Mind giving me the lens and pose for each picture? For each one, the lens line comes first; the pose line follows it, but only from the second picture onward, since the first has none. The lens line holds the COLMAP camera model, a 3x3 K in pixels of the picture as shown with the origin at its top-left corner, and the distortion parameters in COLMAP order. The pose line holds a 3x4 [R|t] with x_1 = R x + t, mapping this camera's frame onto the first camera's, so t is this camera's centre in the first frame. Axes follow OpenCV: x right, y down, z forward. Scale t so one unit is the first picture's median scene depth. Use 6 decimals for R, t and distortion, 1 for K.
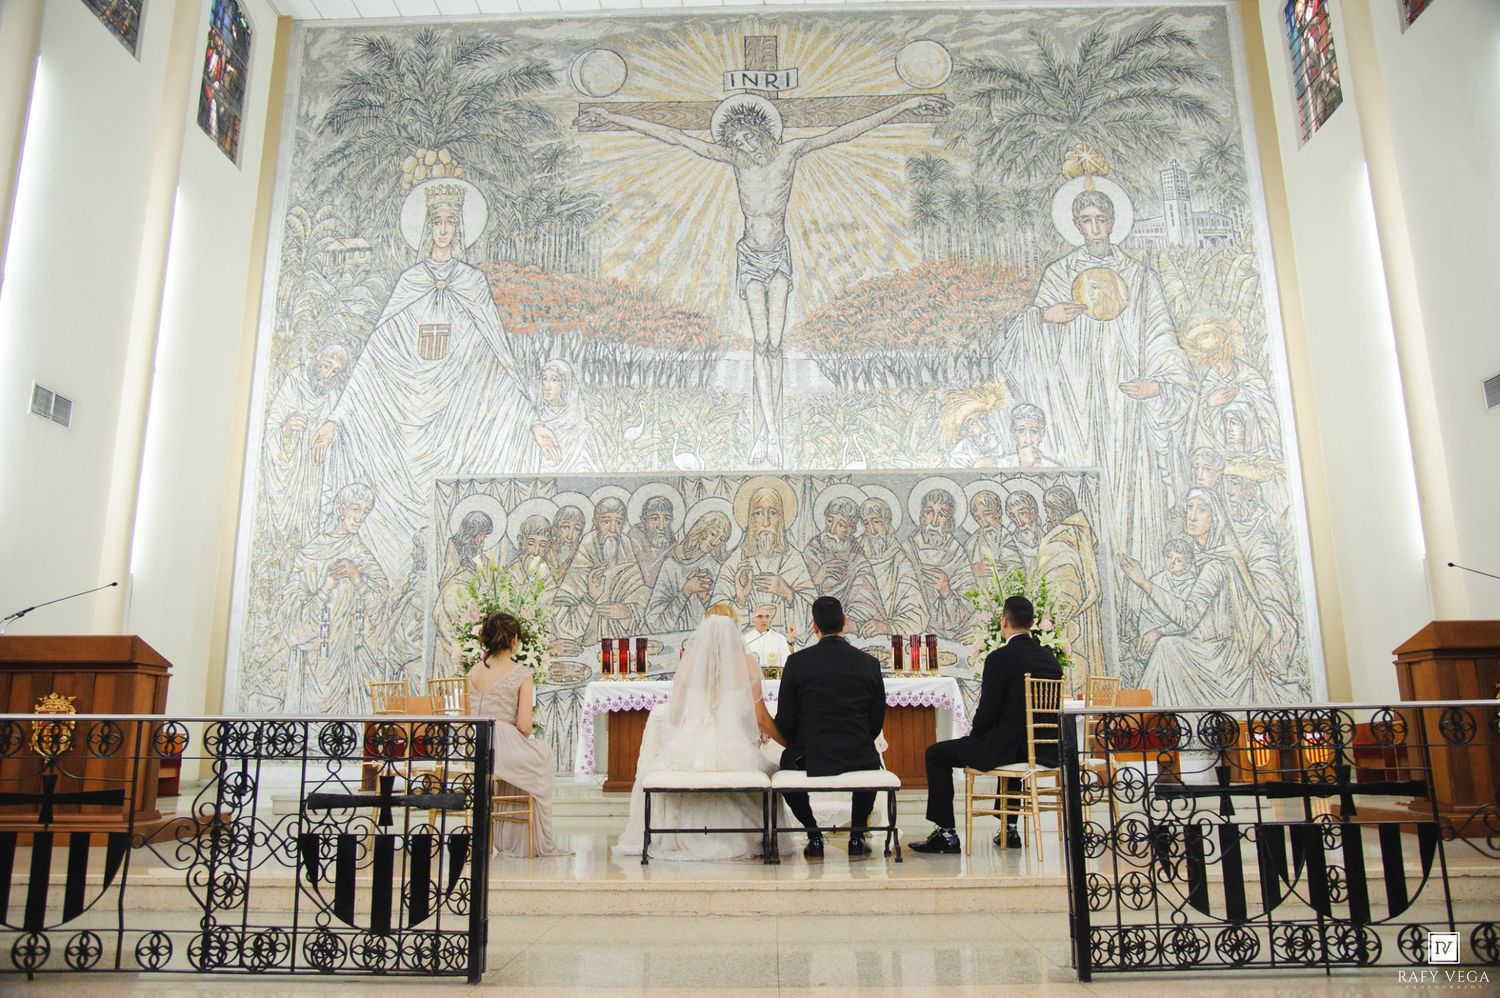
lens RADIAL K [[1229.8, 0, 743.3], [0, 1229.8, 500.3], [0, 0, 1]] dist [-0.098600, 0.009382]
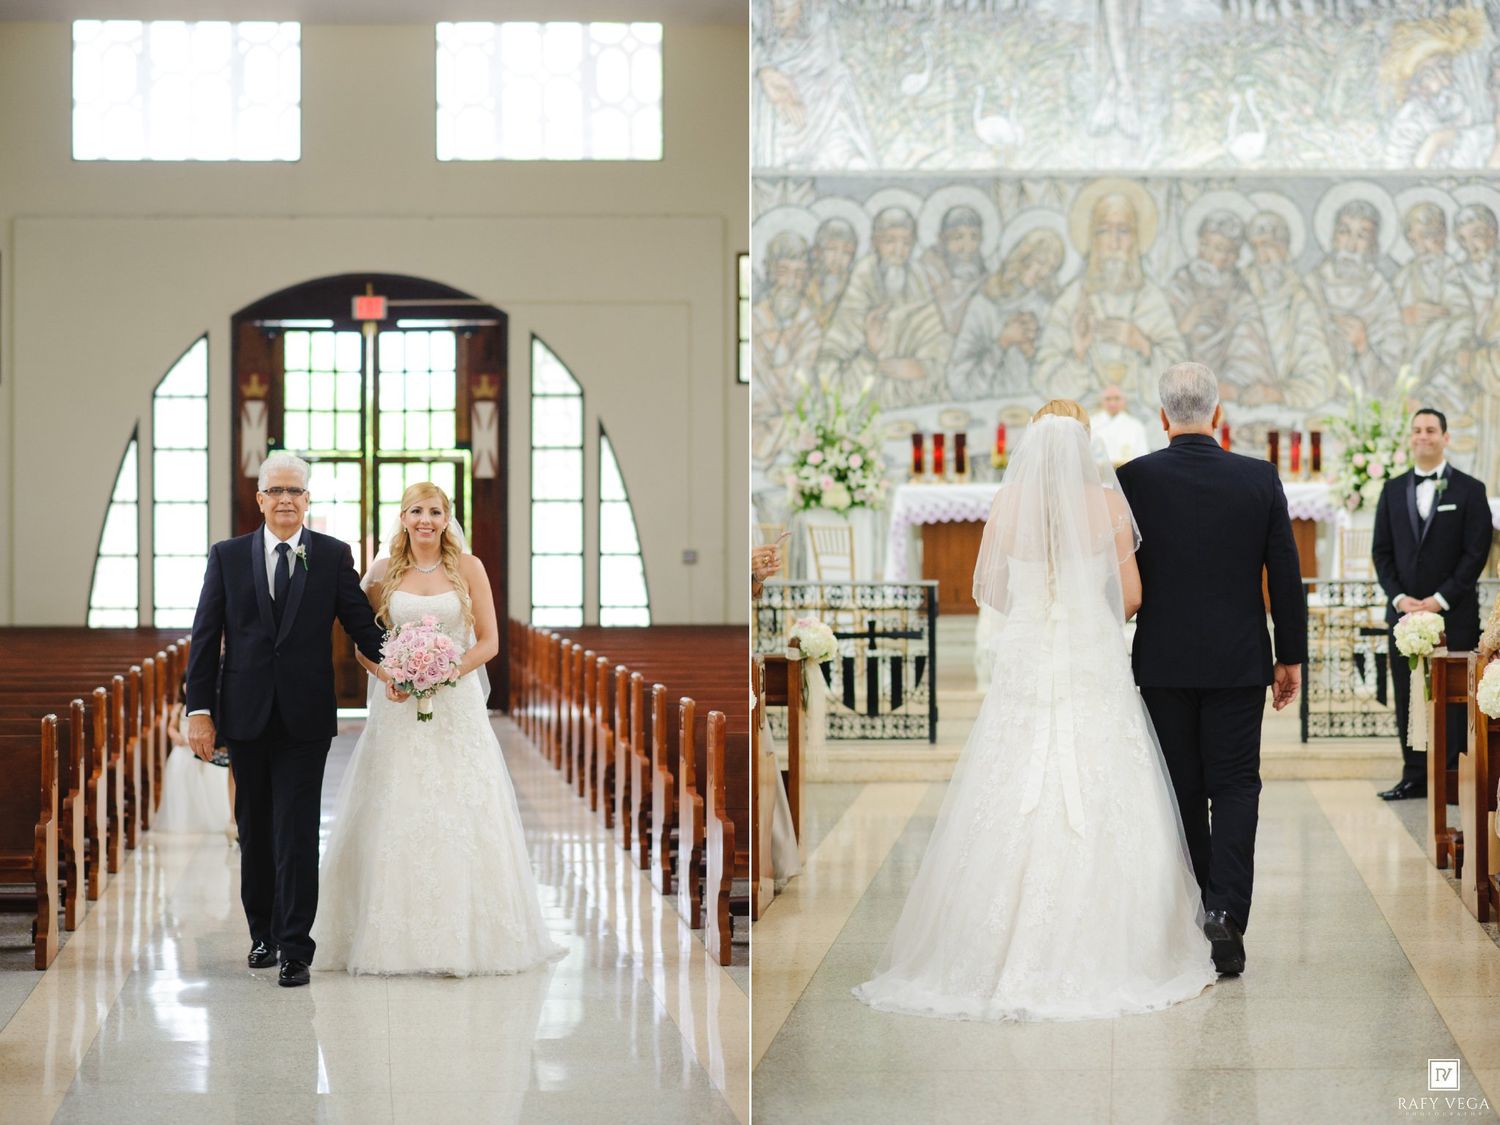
lens RADIAL K [[3707.3, 0, 754.3], [0, 3707.3, 568.0], [0, 0, 1]] dist [0.181699, 0.000000]
pose [[0.996953, 0.000529, -0.078003, -0.021533], [0.017399, 0.973277, 0.228974, -0.298533], [0.076039, -0.229634, 0.970302, -1.161306]]
